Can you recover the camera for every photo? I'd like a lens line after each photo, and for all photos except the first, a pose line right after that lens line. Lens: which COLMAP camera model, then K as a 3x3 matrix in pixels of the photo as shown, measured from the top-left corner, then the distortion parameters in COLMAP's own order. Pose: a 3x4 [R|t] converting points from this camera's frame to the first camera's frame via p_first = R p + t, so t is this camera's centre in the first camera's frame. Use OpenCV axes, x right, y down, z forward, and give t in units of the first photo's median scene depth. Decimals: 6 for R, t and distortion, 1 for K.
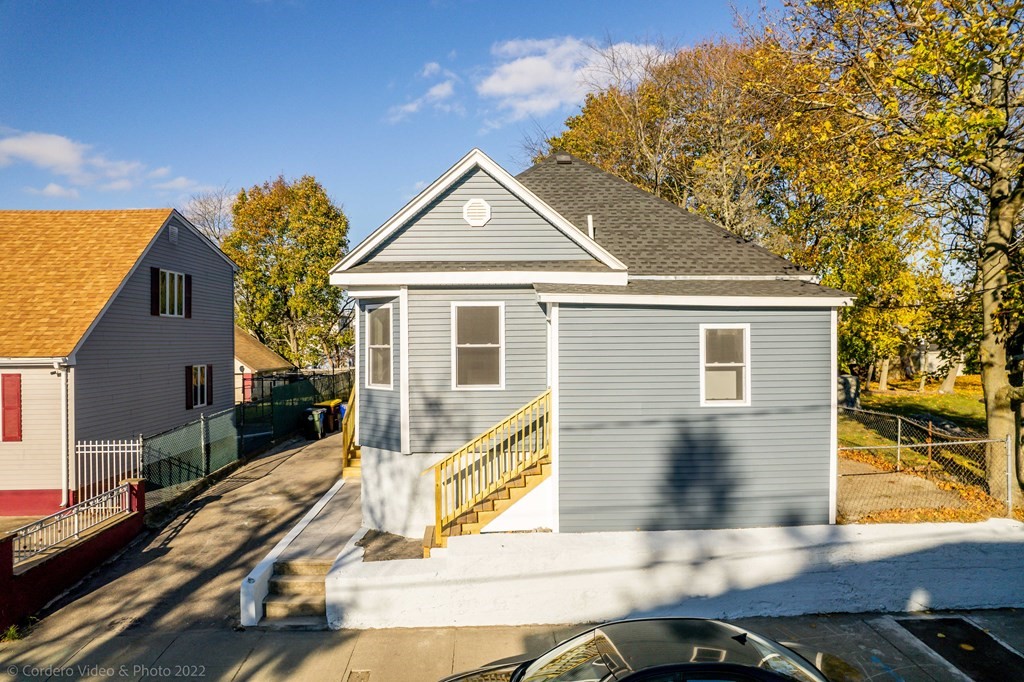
lens RADIAL K [[649.9, 0, 512.0], [0, 649.9, 341.0], [0, 0, 1]] dist [-0.087002, 0.079137]
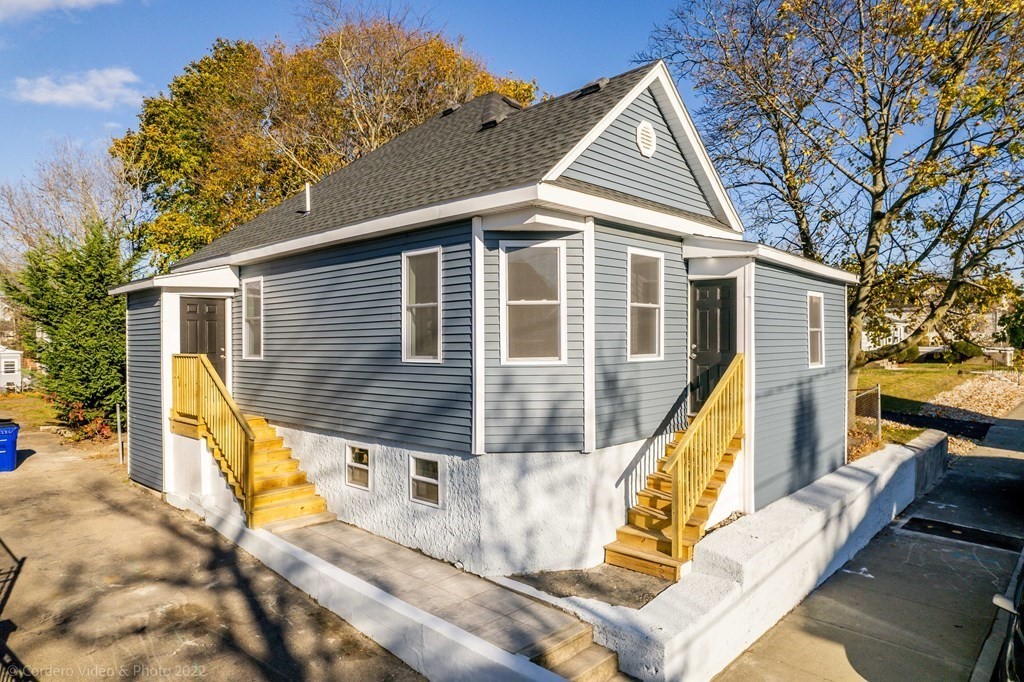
lens RADIAL K [[667.3, 0, 512.1], [0, 667.3, 335.4], [0, 0, 1]] dist [-0.089149, 0.090333]
pose [[0.693005, 0.004206, 0.720920, -0.774789], [-0.000773, 0.999987, -0.005091, 0.049551], [-0.720932, 0.002971, 0.692999, 0.563543]]
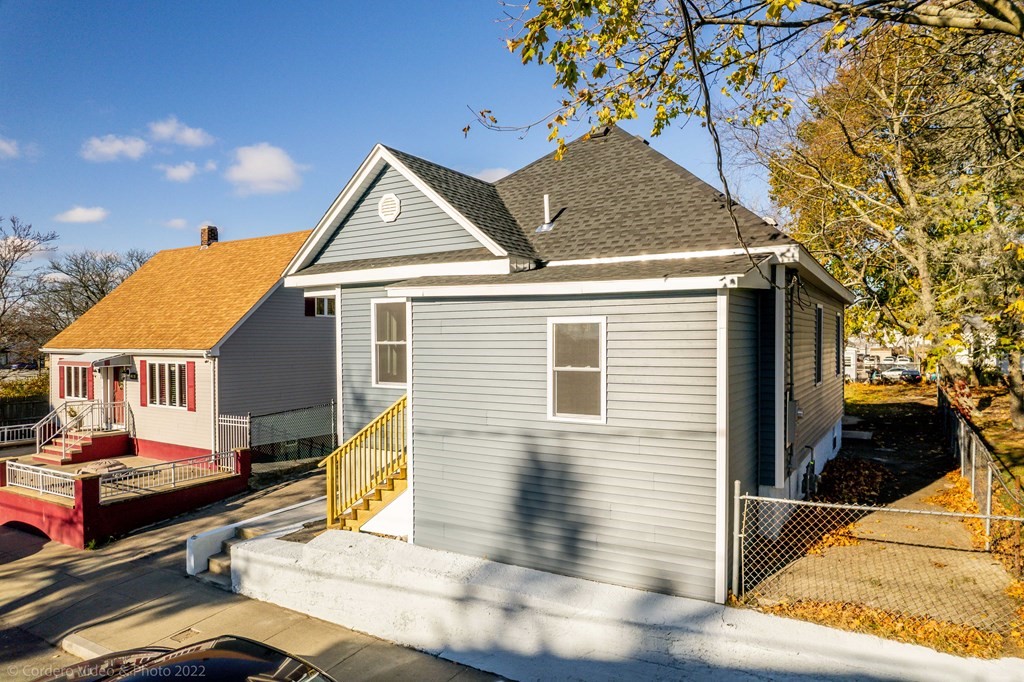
lens RADIAL K [[649.9, 0, 512.0], [0, 649.9, 341.0], [0, 0, 1]] dist [-0.087002, 0.079137]
pose [[0.840453, 0.004330, -0.541868, 0.649618], [-0.000213, 0.999971, 0.007661, -0.003257], [0.541885, -0.006324, 0.840429, 0.278507]]
